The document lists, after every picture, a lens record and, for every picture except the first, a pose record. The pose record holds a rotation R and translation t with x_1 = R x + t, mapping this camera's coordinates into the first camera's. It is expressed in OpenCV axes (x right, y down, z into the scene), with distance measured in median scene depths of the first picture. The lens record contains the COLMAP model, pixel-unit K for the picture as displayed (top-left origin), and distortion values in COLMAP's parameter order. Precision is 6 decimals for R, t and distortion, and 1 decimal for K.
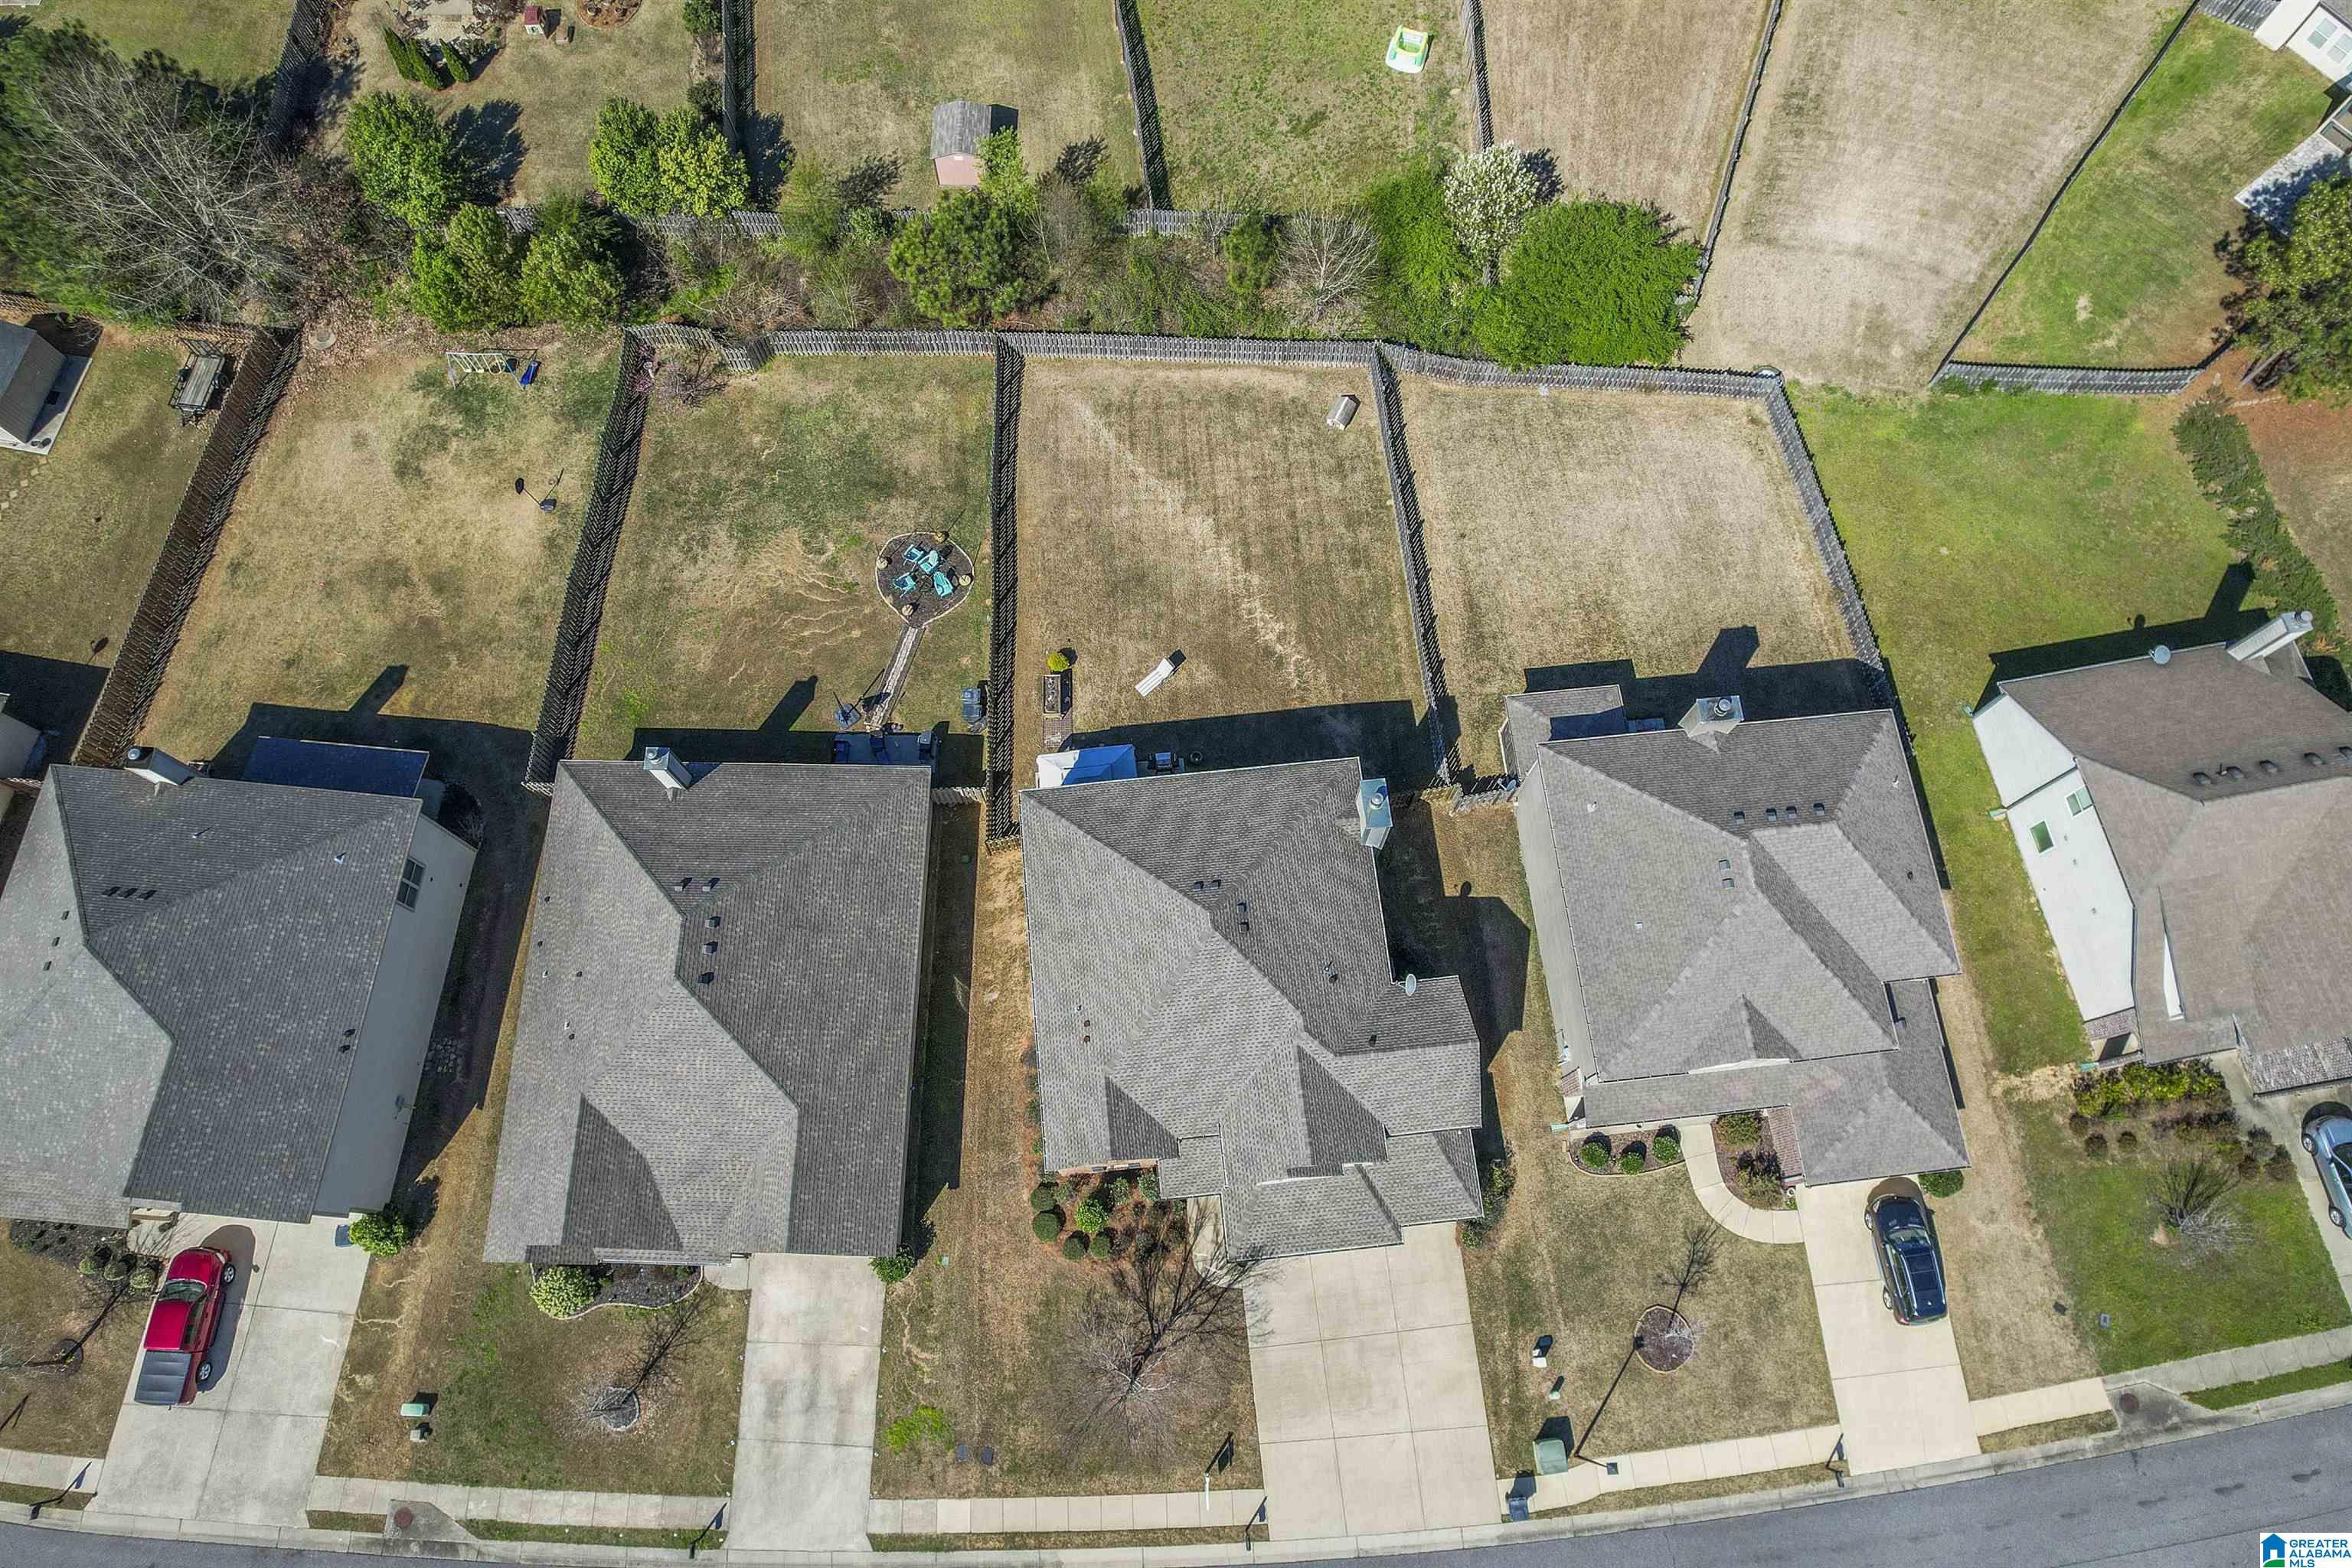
lens RADIAL K [[1482.4, 0, 1181.5], [0, 1482.4, 784.7], [0, 0, 1]] dist [-0.039972, 0.023468]
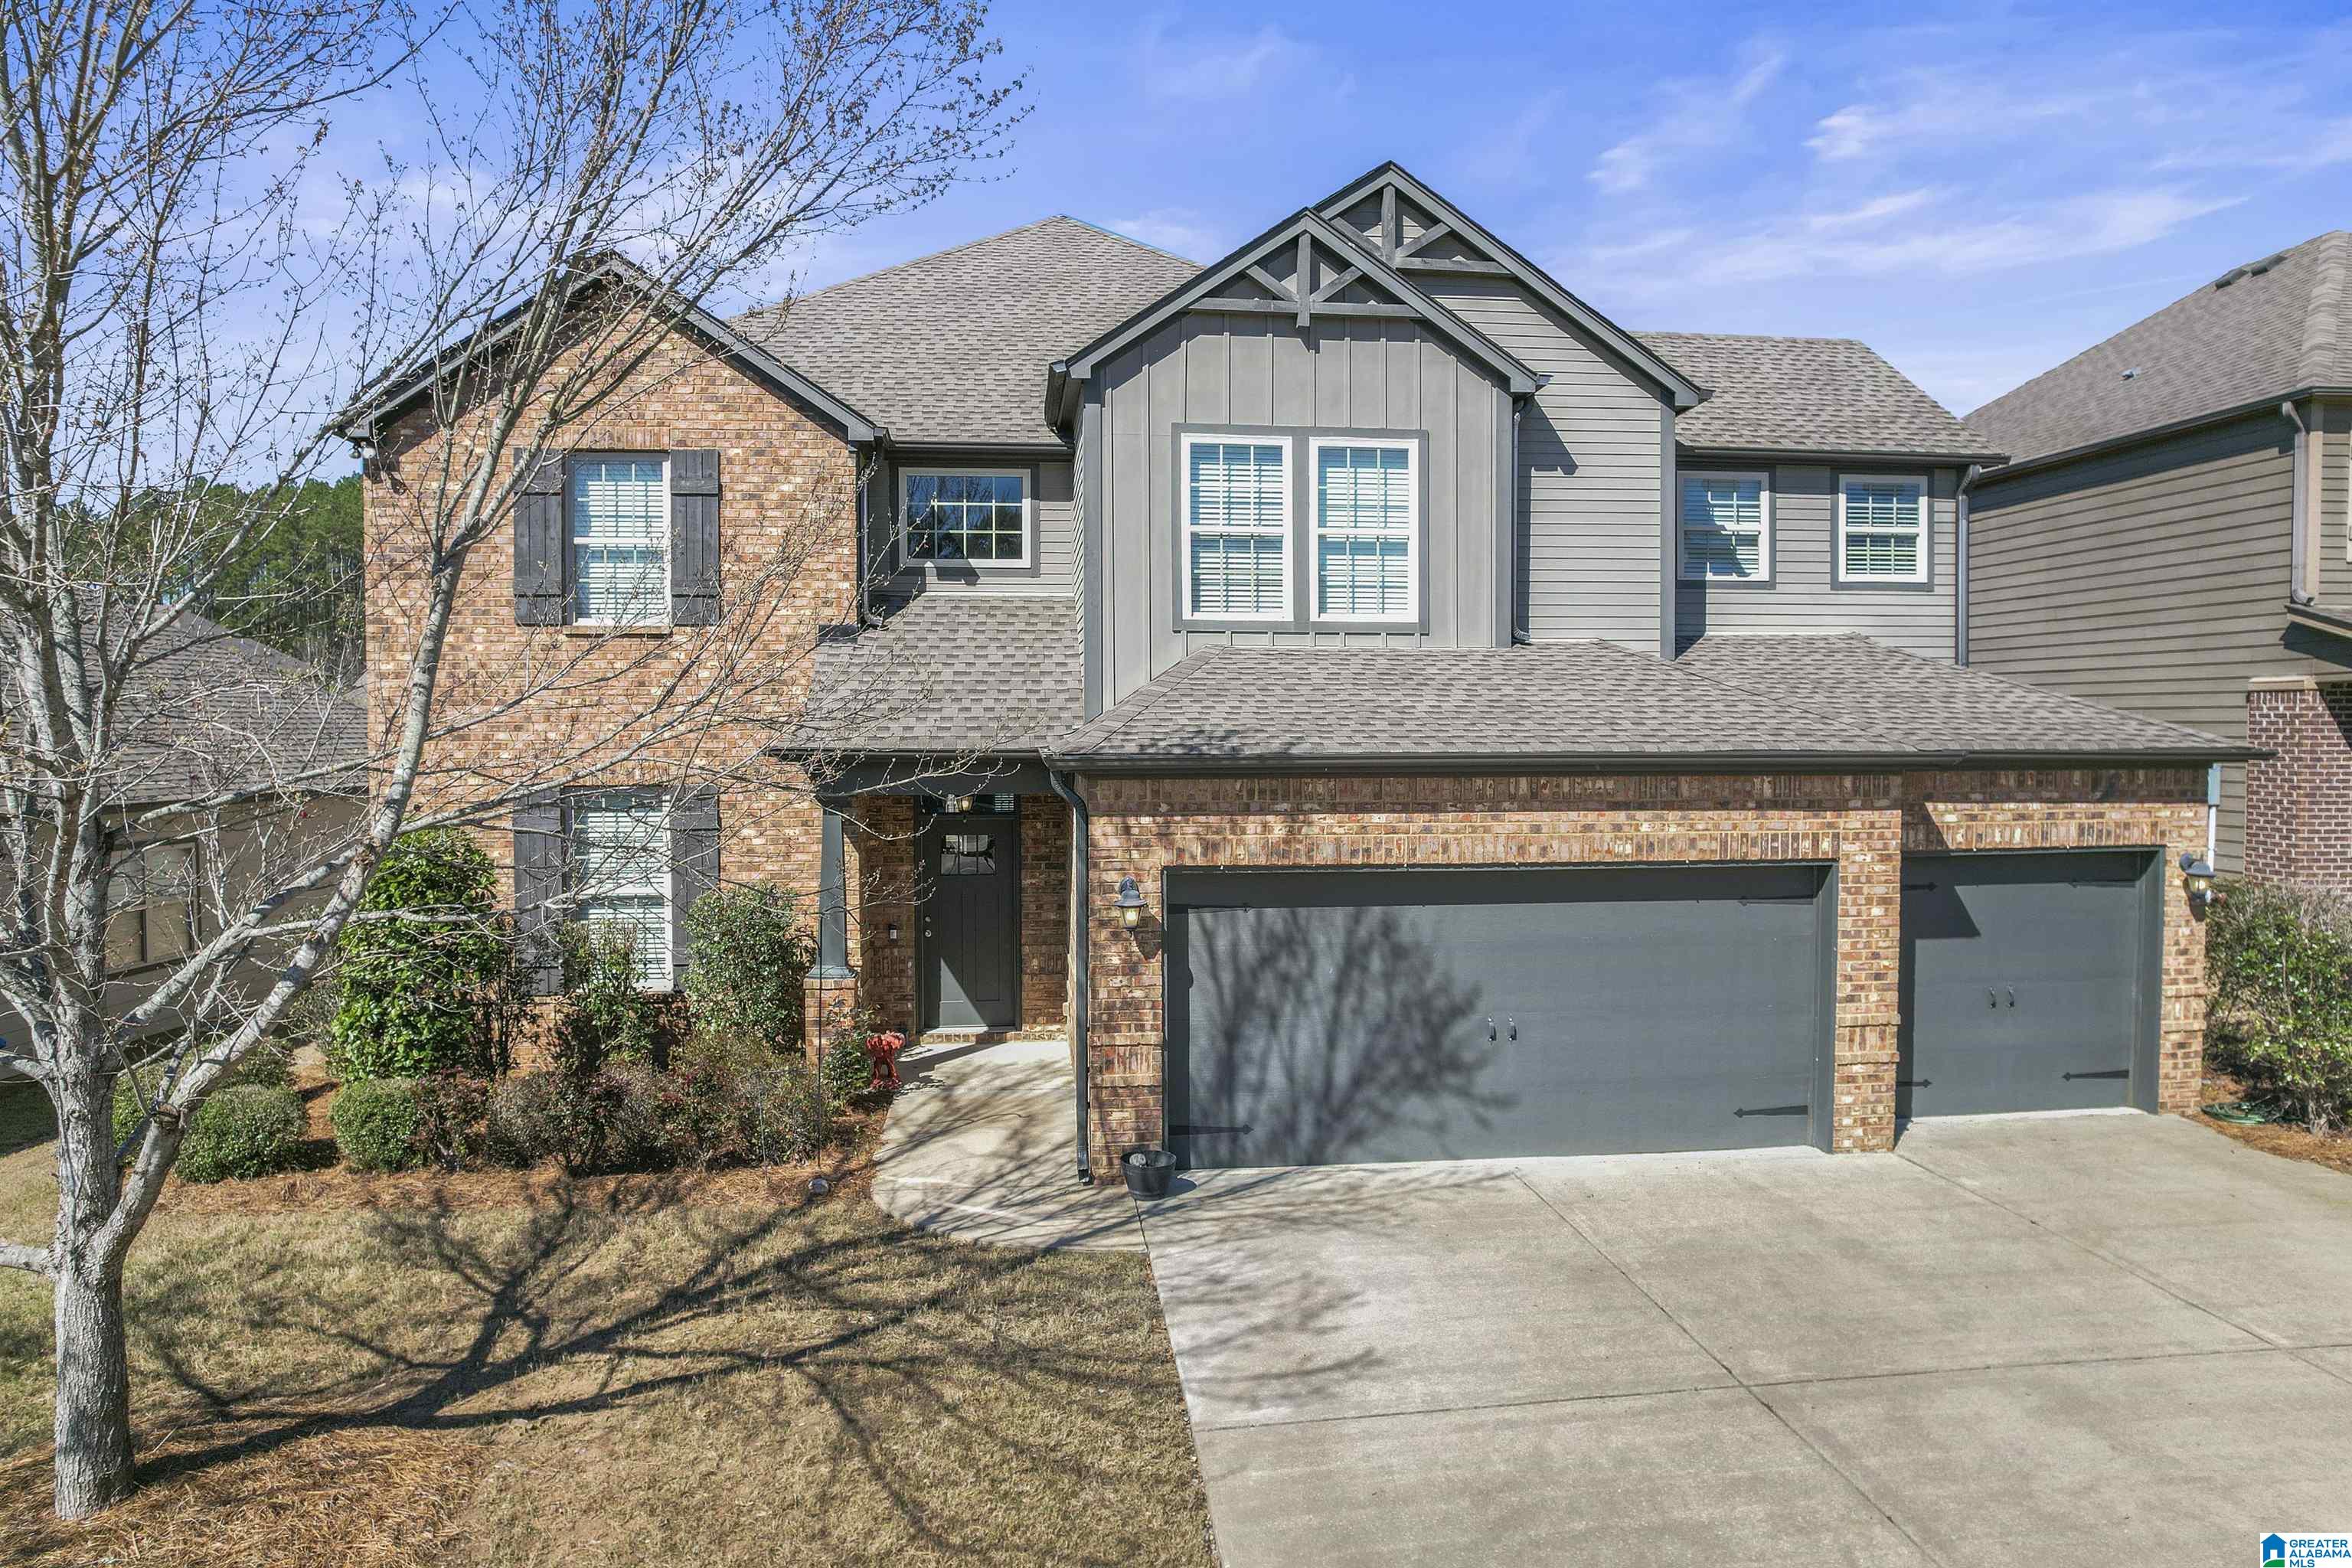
lens RADIAL K [[1482.4, 0, 1179.7], [0, 1482.4, 784.8], [0, 0, 1]] dist [-0.039972, 0.023468]
pose [[0.999894, -0.010434, 0.010138, 0.043507], [0.013222, 0.361018, -0.932465, 0.471181], [0.006070, 0.932500, 0.361118, 0.891914]]
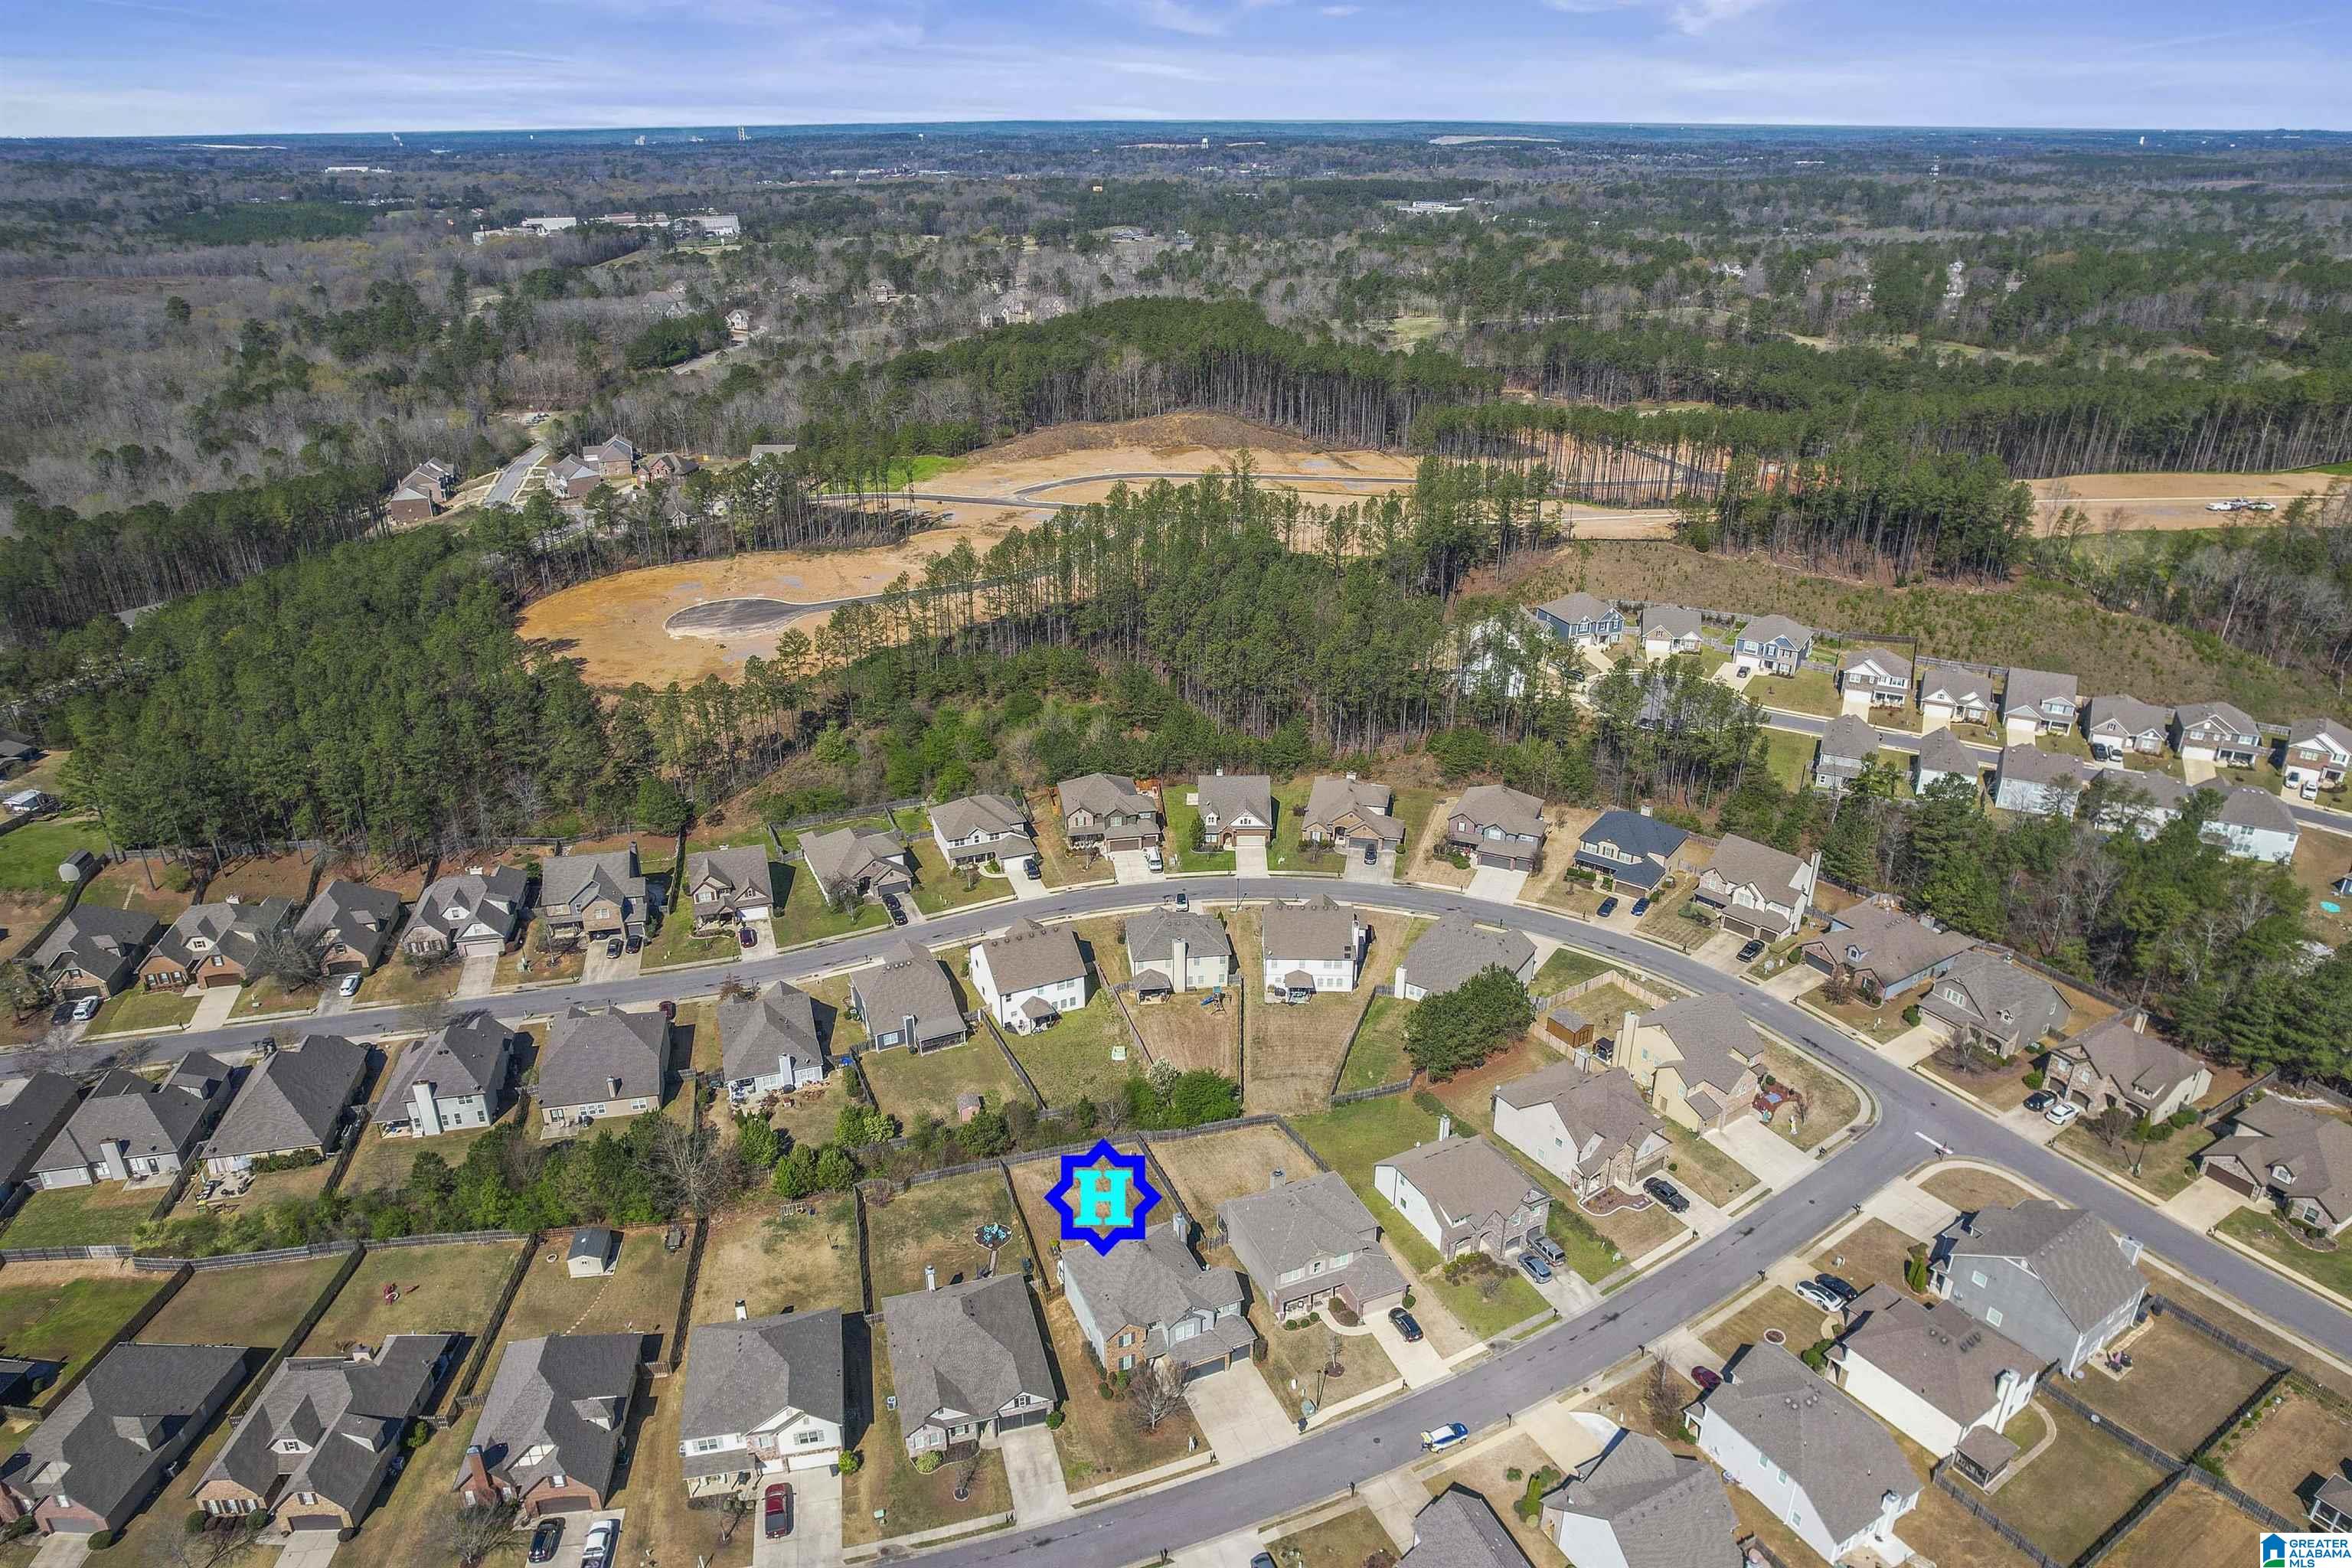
lens RADIAL K [[1482.4, 0, 1175.1], [0, 1482.4, 785.0], [0, 0, 1]] dist [-0.039972, 0.023468]
pose [[0.955659, -0.120748, 0.268582, -0.556543], [0.279277, 0.660869, -0.696604, 1.461746], [-0.093384, 0.740724, 0.665287, -1.589781]]
